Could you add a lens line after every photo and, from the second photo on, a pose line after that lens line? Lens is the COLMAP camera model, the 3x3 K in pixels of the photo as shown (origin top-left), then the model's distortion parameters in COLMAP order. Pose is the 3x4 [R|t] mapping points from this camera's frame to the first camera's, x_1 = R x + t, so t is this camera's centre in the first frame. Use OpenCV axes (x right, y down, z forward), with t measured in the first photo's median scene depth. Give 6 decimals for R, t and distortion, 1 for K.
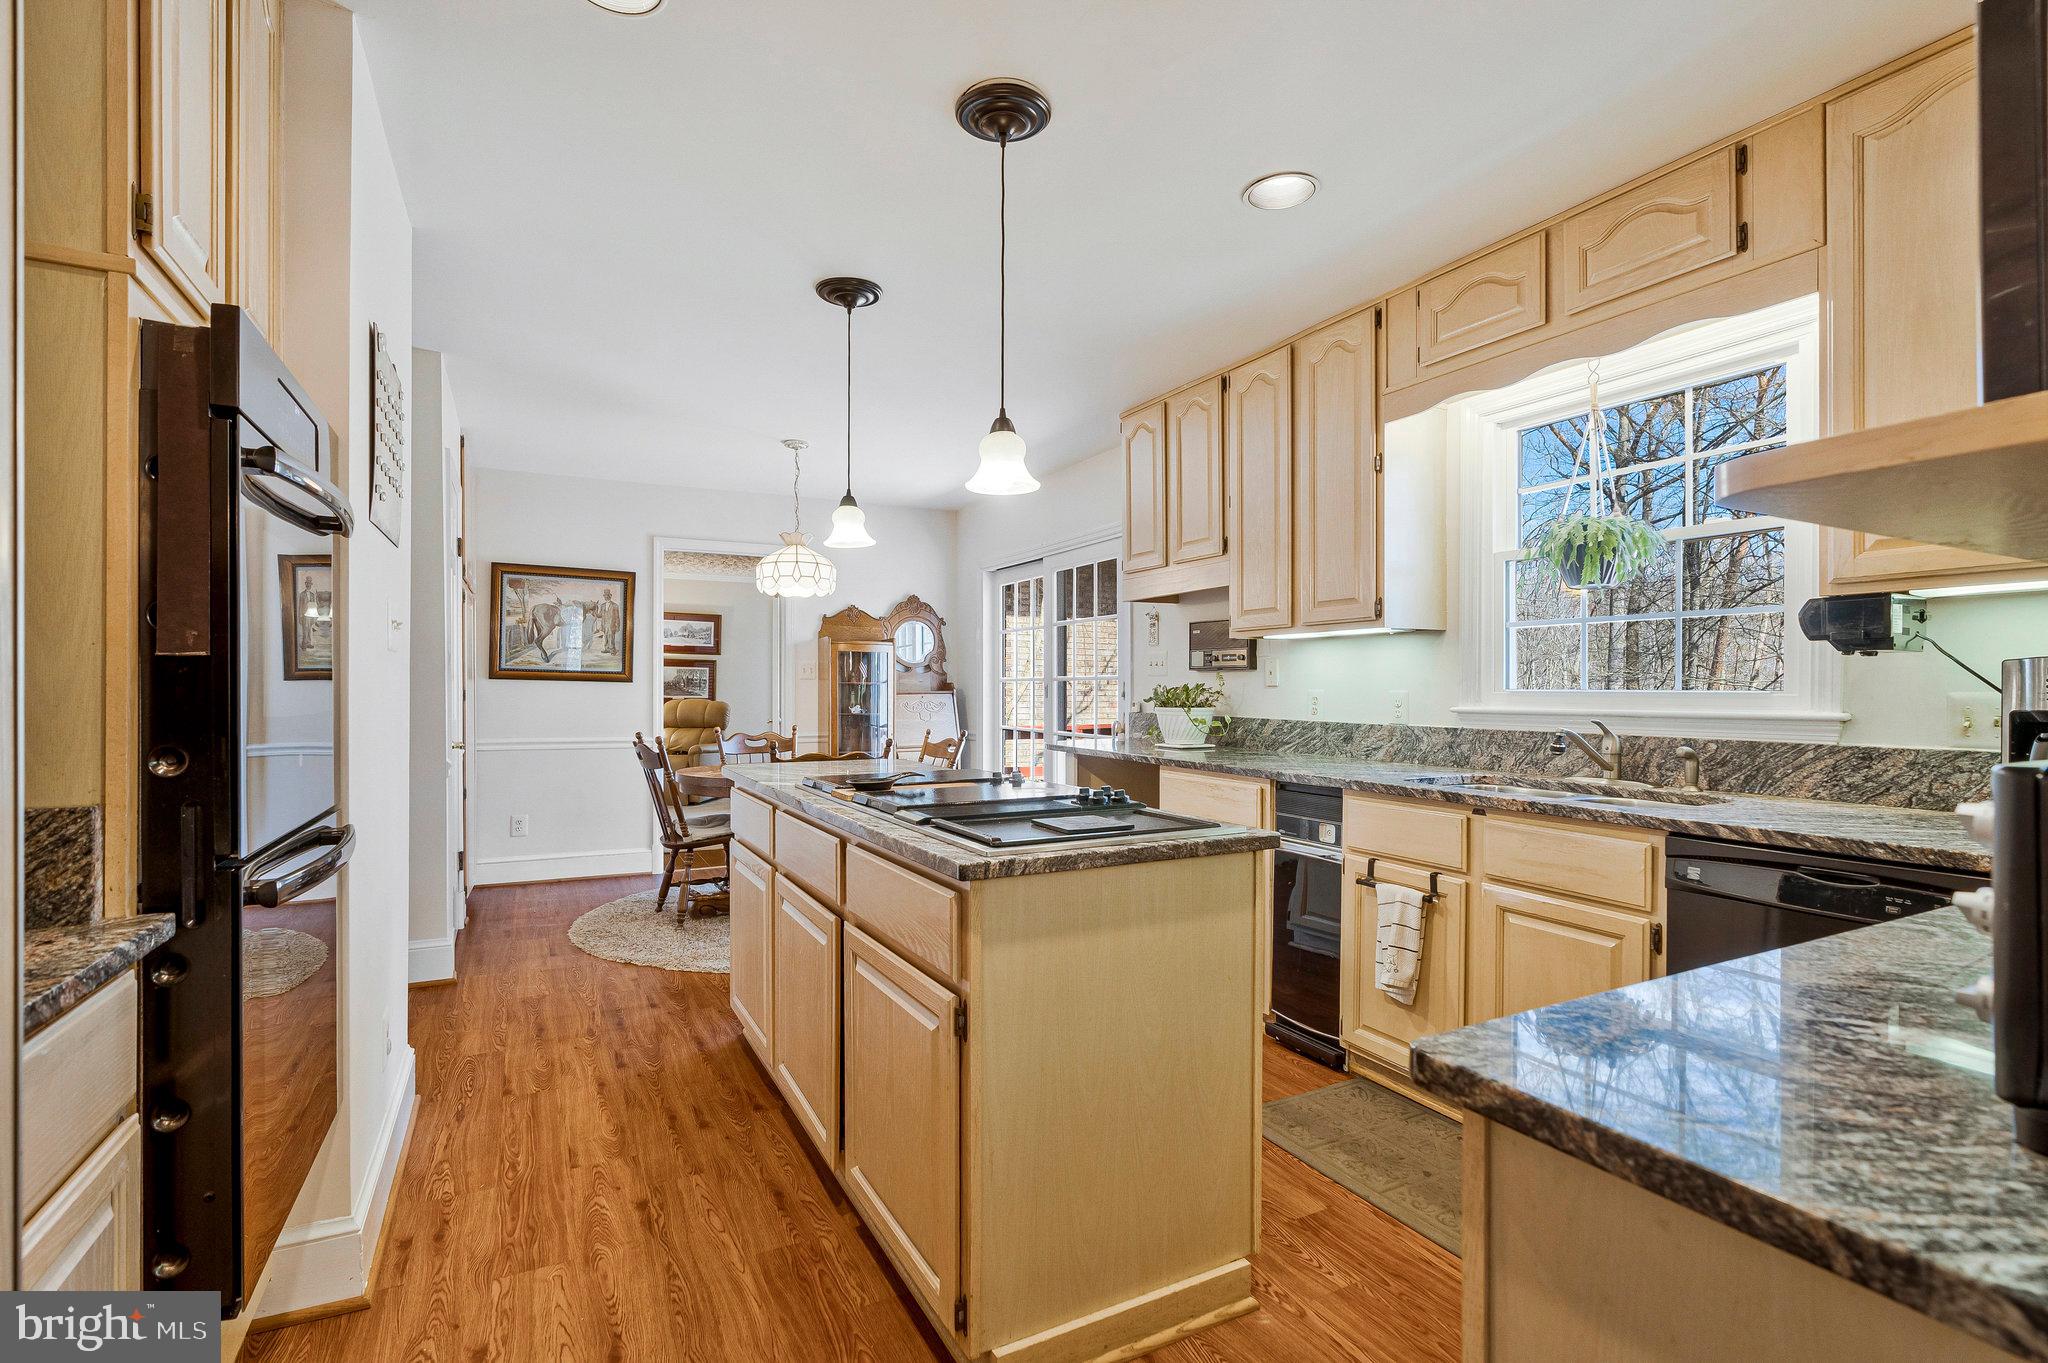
lens RADIAL K [[942.0, 0, 1024.7], [0, 942.0, 688.1], [0, 0, 1]] dist [-0.000622, 0.001143]
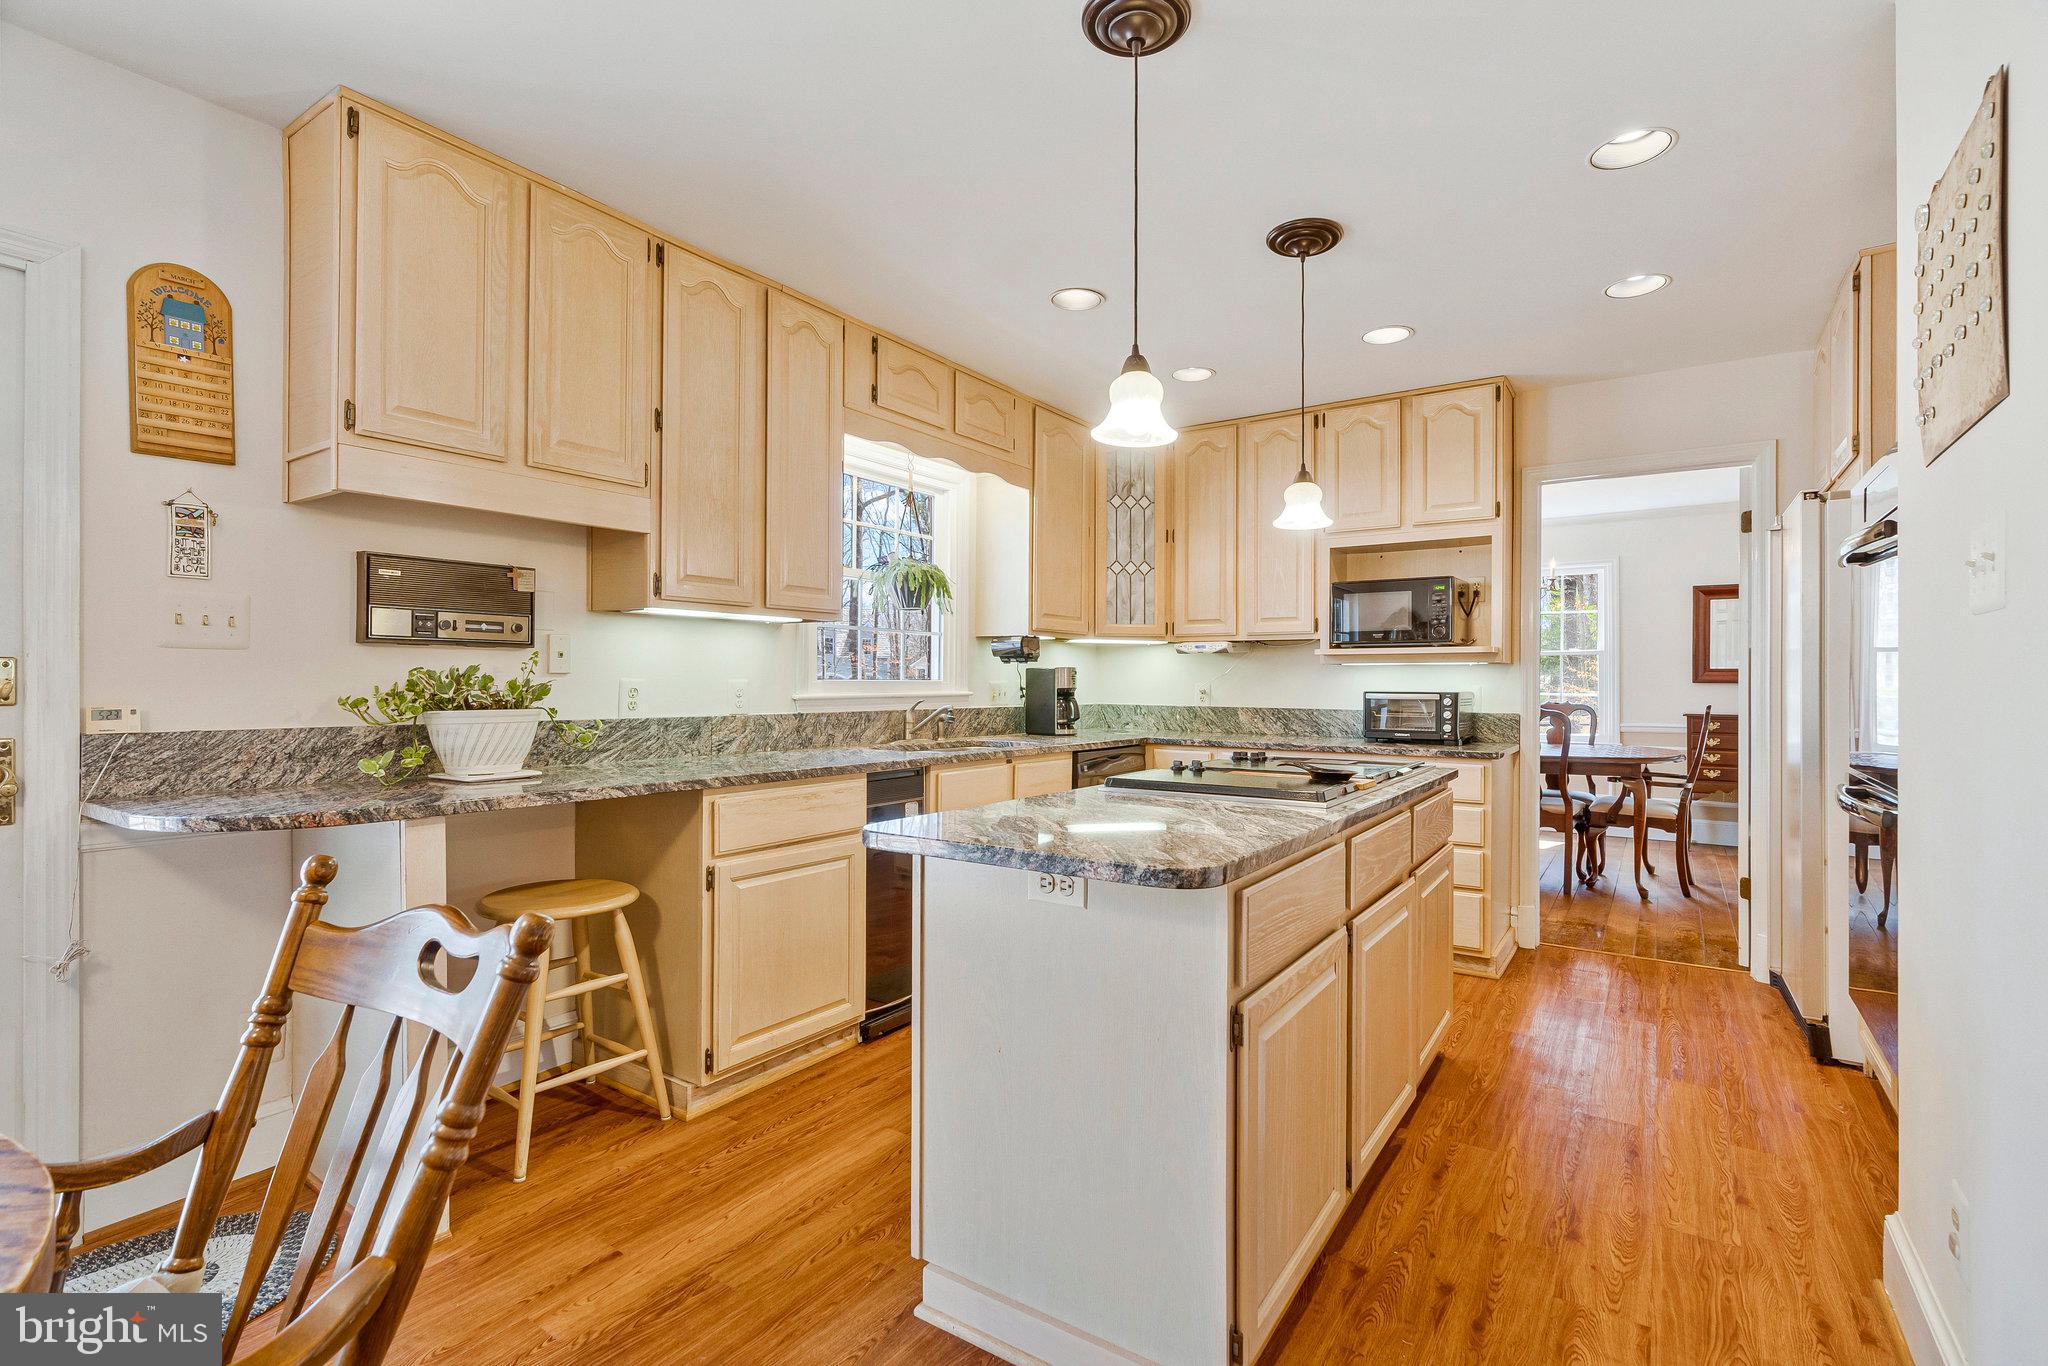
lens RADIAL K [[942.0, 0, 1027.2], [0, 942.0, 679.7], [0, 0, 1]] dist [-0.000622, 0.001143]
pose [[-0.471232, -0.000024, 0.882009, -0.655822], [-0.002196, 0.999997, -0.001146, 0.002847], [-0.882007, -0.002477, -0.471231, 1.291759]]
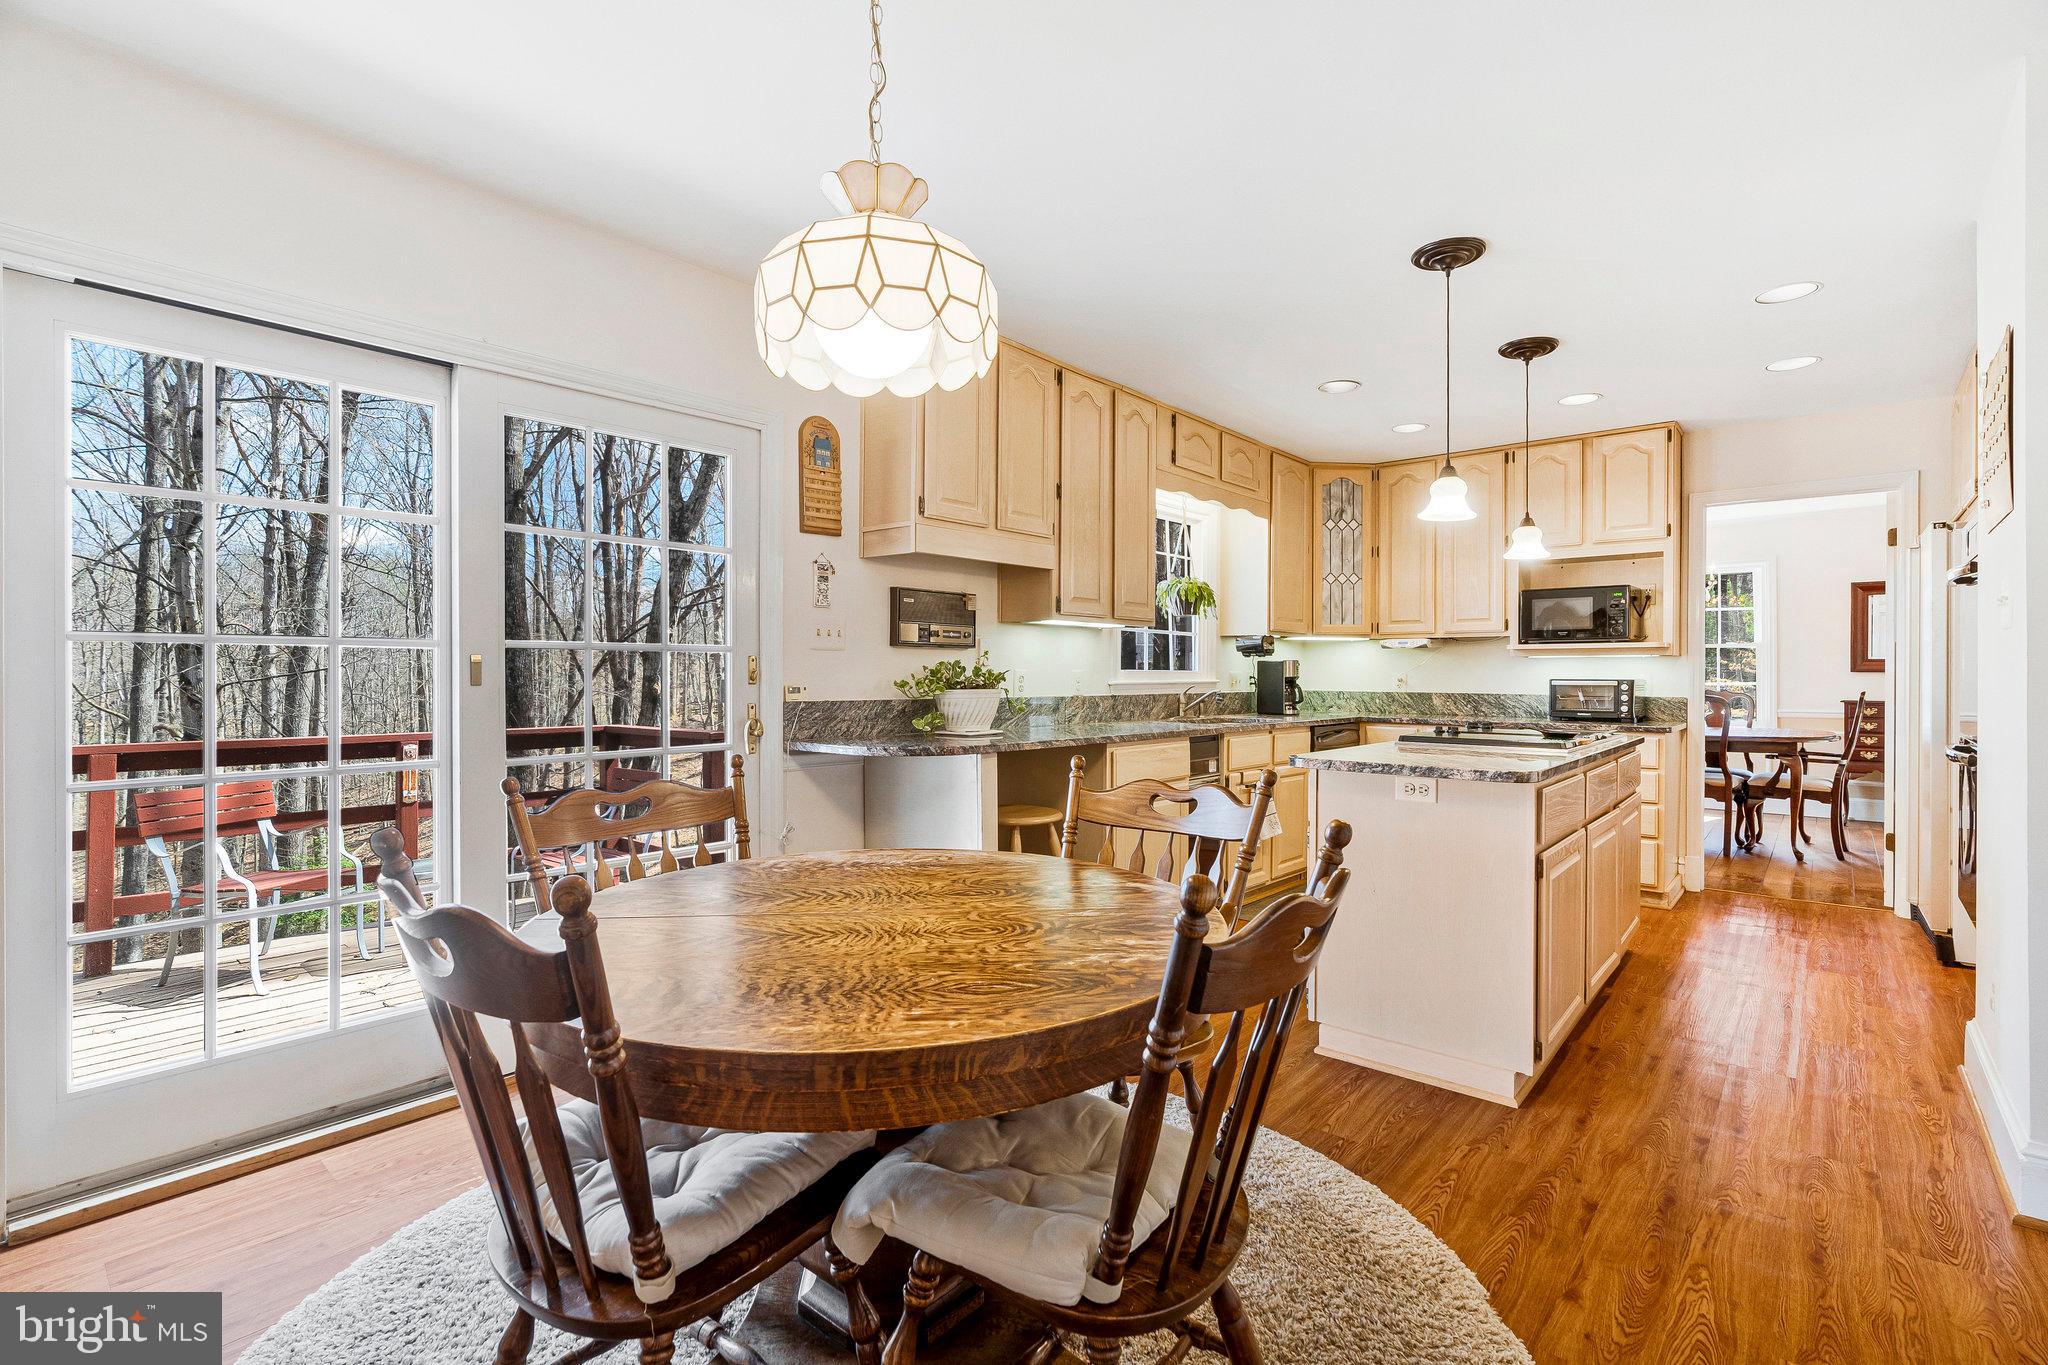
lens RADIAL K [[942.0, 0, 1019.0], [0, 942.0, 674.9], [0, 0, 1]] dist [-0.000622, 0.001143]
pose [[-0.365711, -0.003701, 0.930721, -0.882613], [-0.001452, 0.999993, 0.003406, 0.005247], [-0.930727, -0.000106, -0.365713, 1.688001]]
